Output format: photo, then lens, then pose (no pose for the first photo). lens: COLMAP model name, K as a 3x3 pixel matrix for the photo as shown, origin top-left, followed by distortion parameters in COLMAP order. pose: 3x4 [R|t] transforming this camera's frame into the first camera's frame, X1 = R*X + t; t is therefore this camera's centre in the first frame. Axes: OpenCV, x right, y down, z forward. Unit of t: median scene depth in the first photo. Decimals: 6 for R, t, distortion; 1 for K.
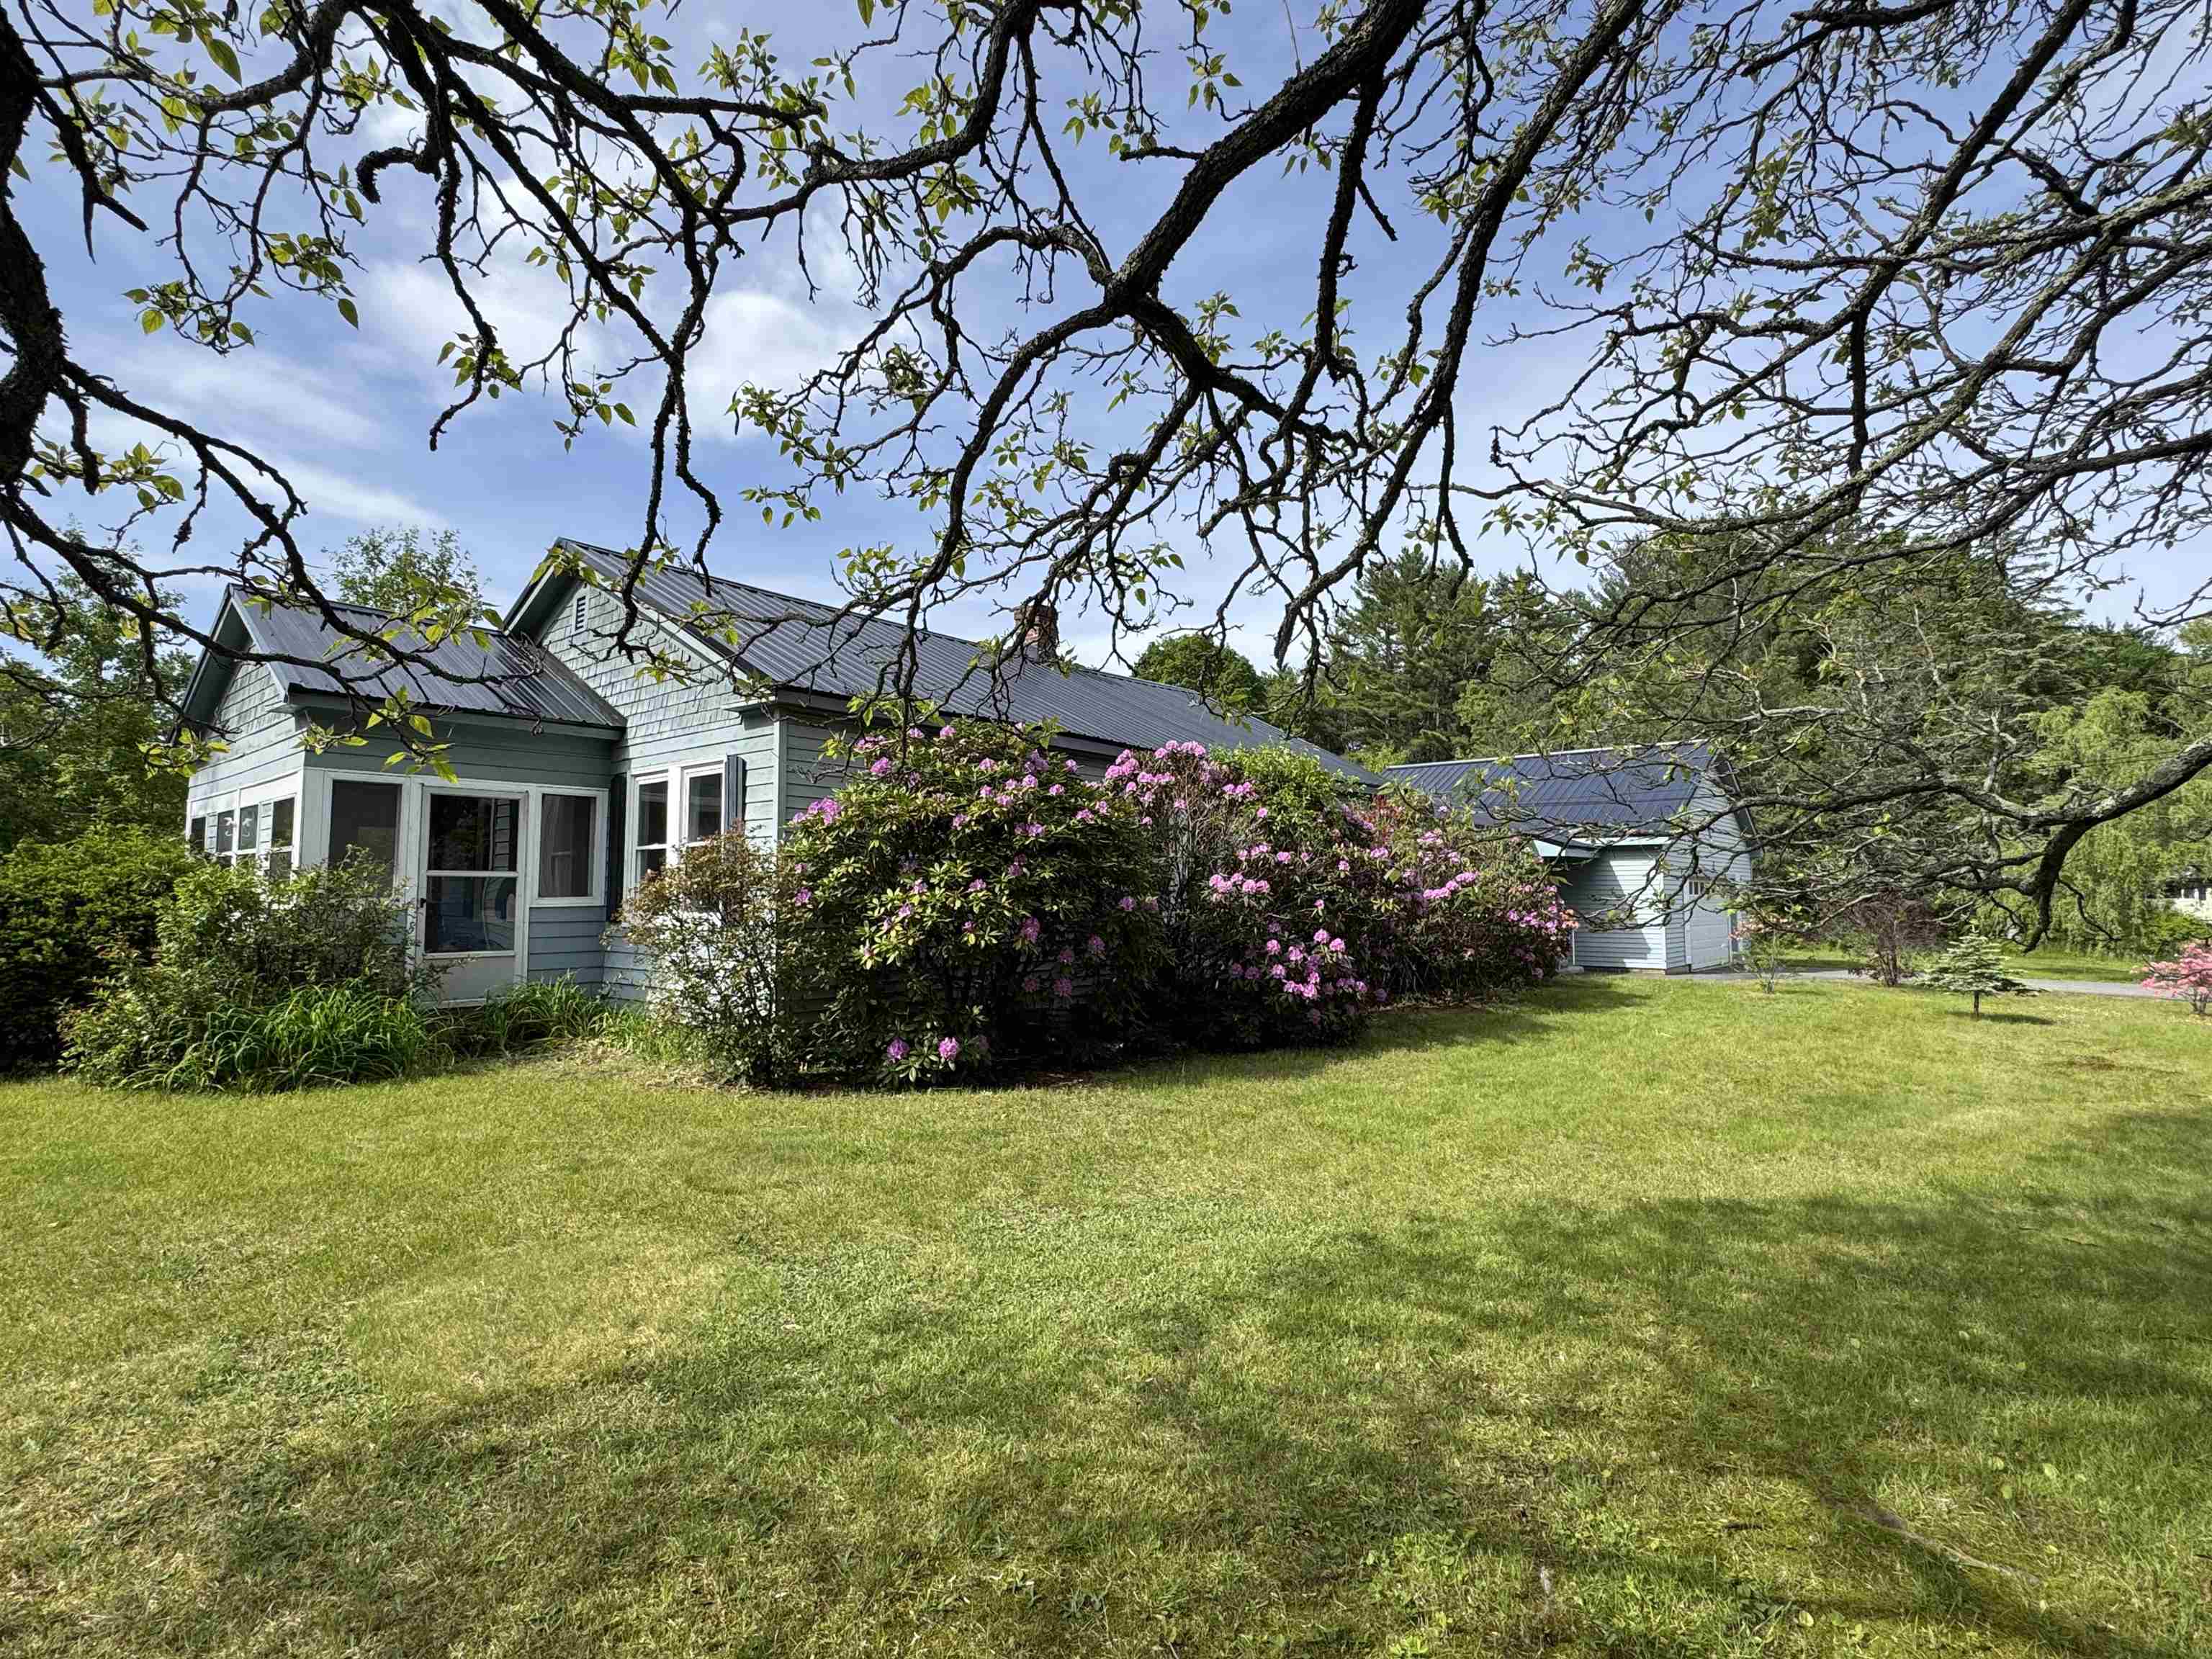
lens RADIAL K [[1053.3, 0, 1106.6], [0, 1053.3, 821.0], [0, 0, 1]] dist [0.006512, 0.001916]
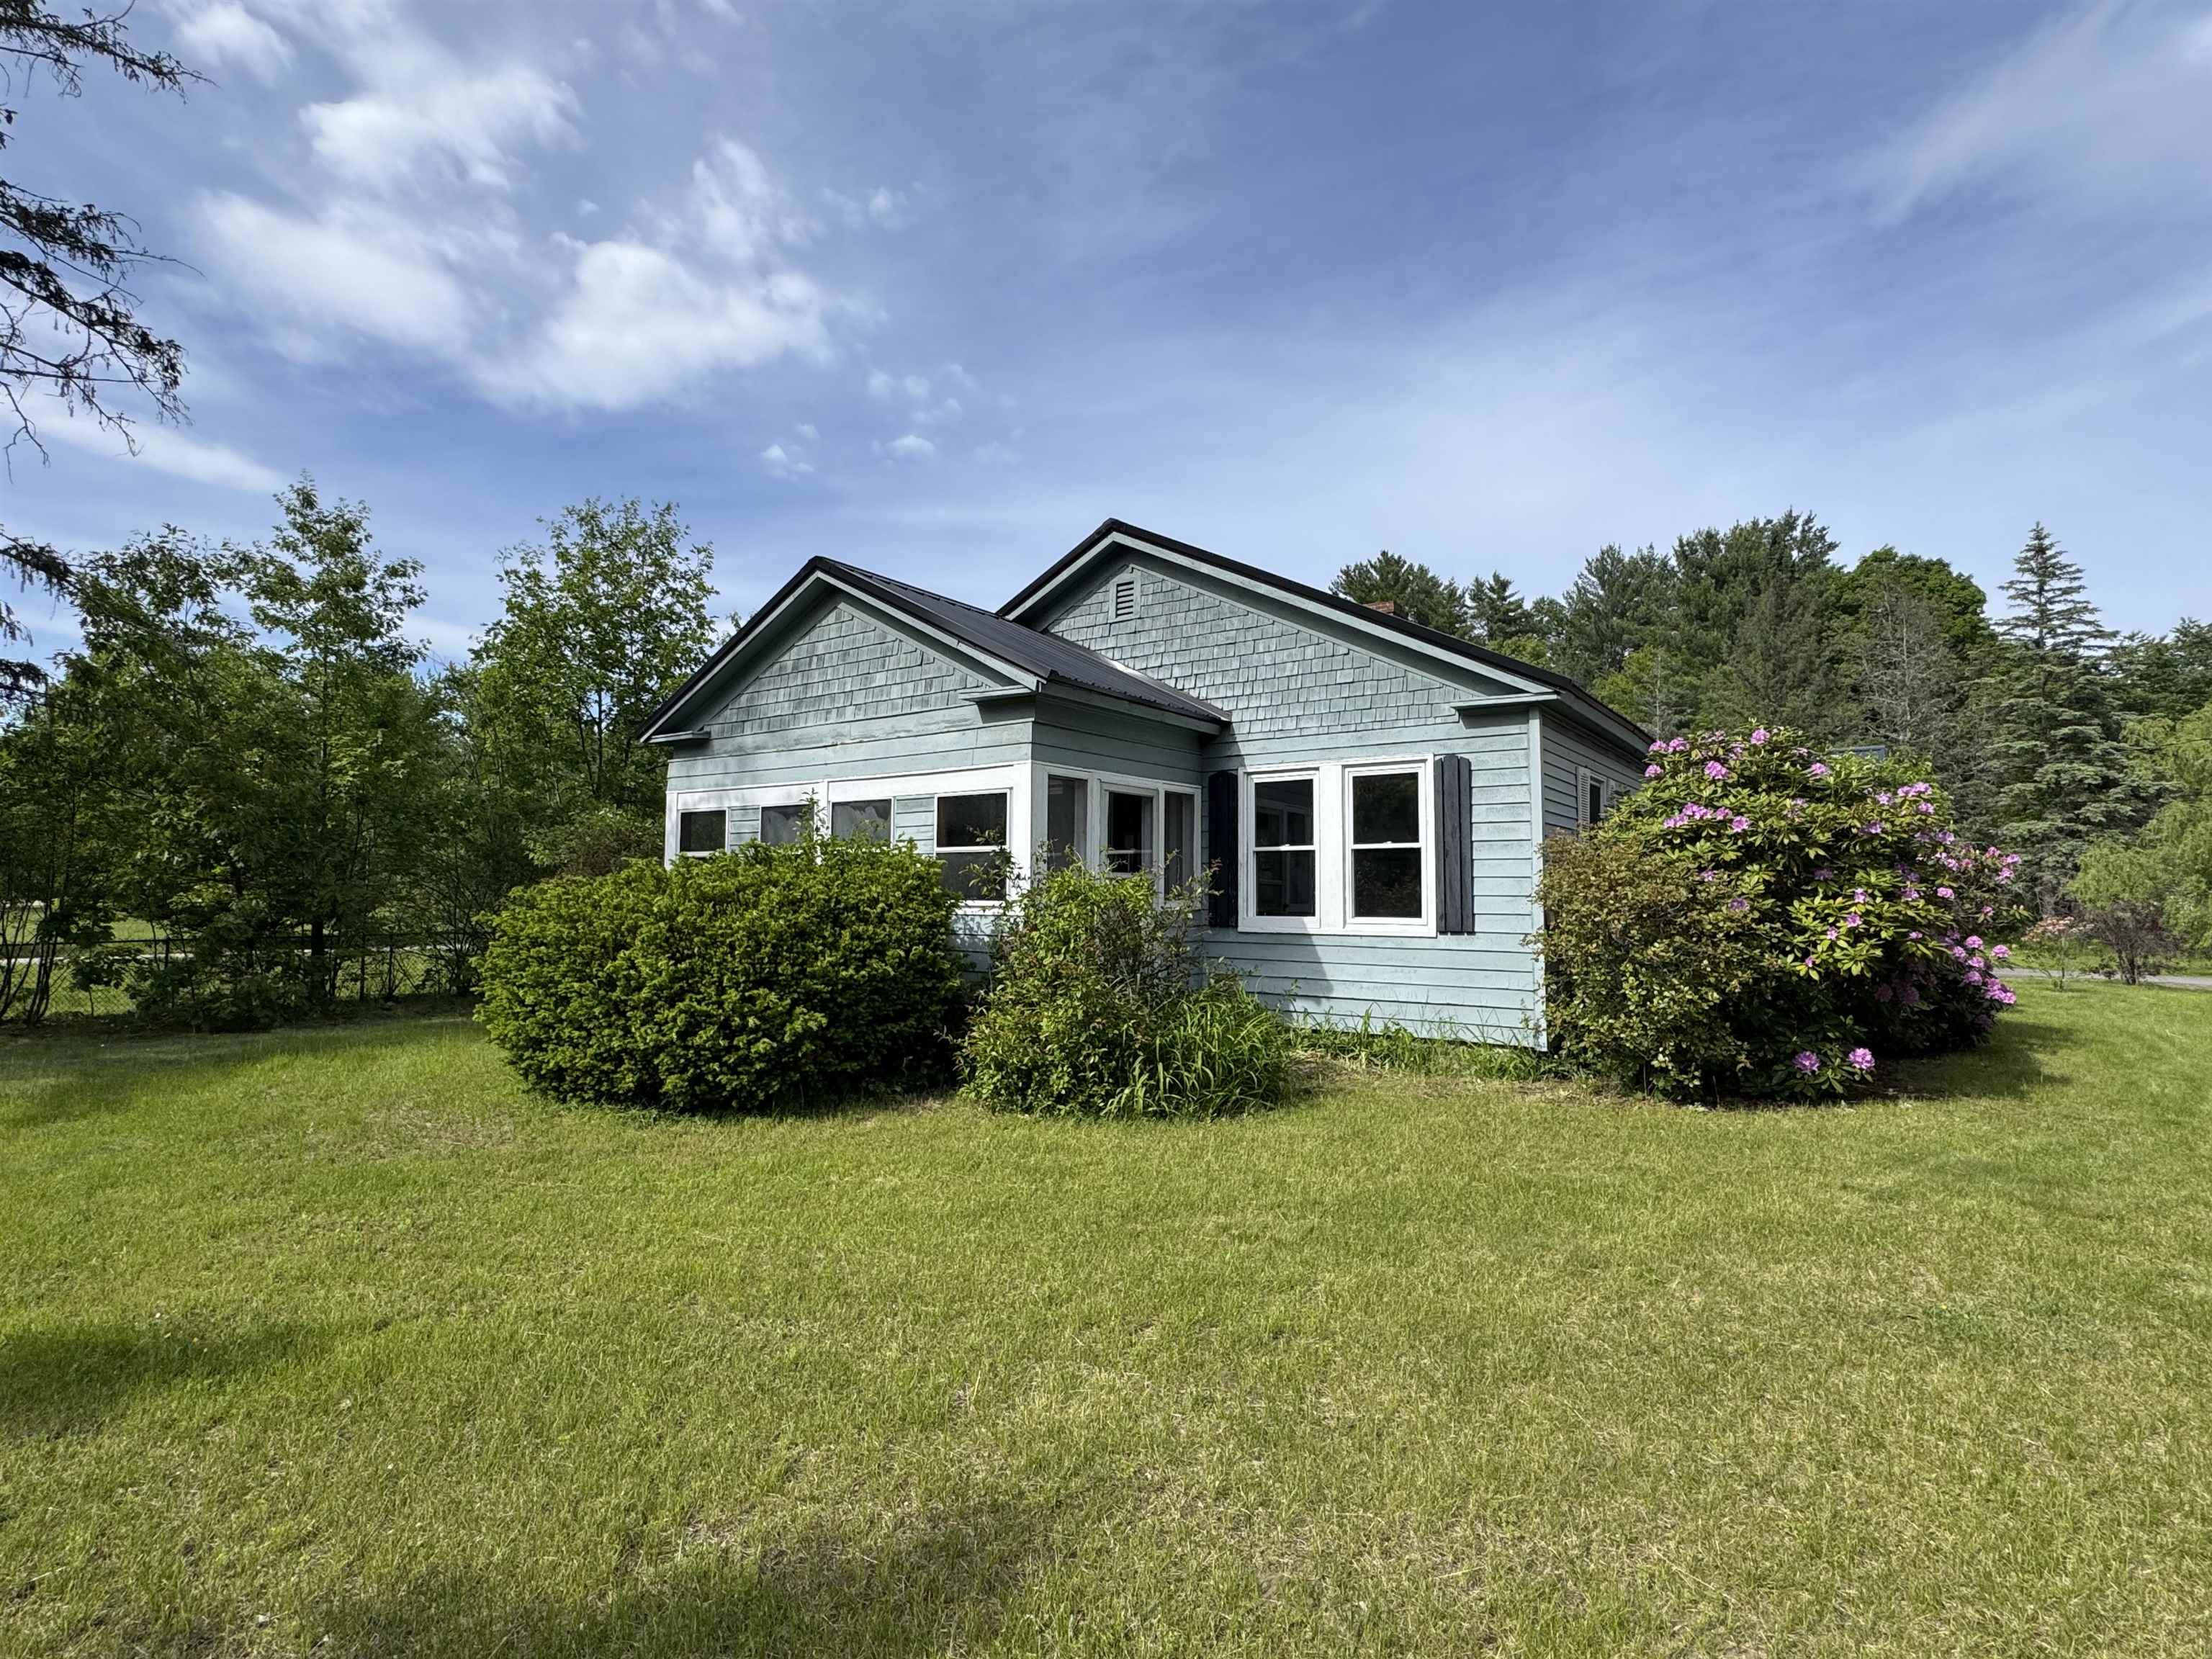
lens RADIAL K [[1053.3, 0, 1099.1], [0, 1053.3, 841.8], [0, 0, 1]] dist [0.006512, 0.001916]
pose [[0.995761, 0.008199, 0.091610, -0.665442], [-0.010480, 0.999646, 0.024451, -0.002861], [-0.091377, -0.025308, 0.995495, 0.060819]]
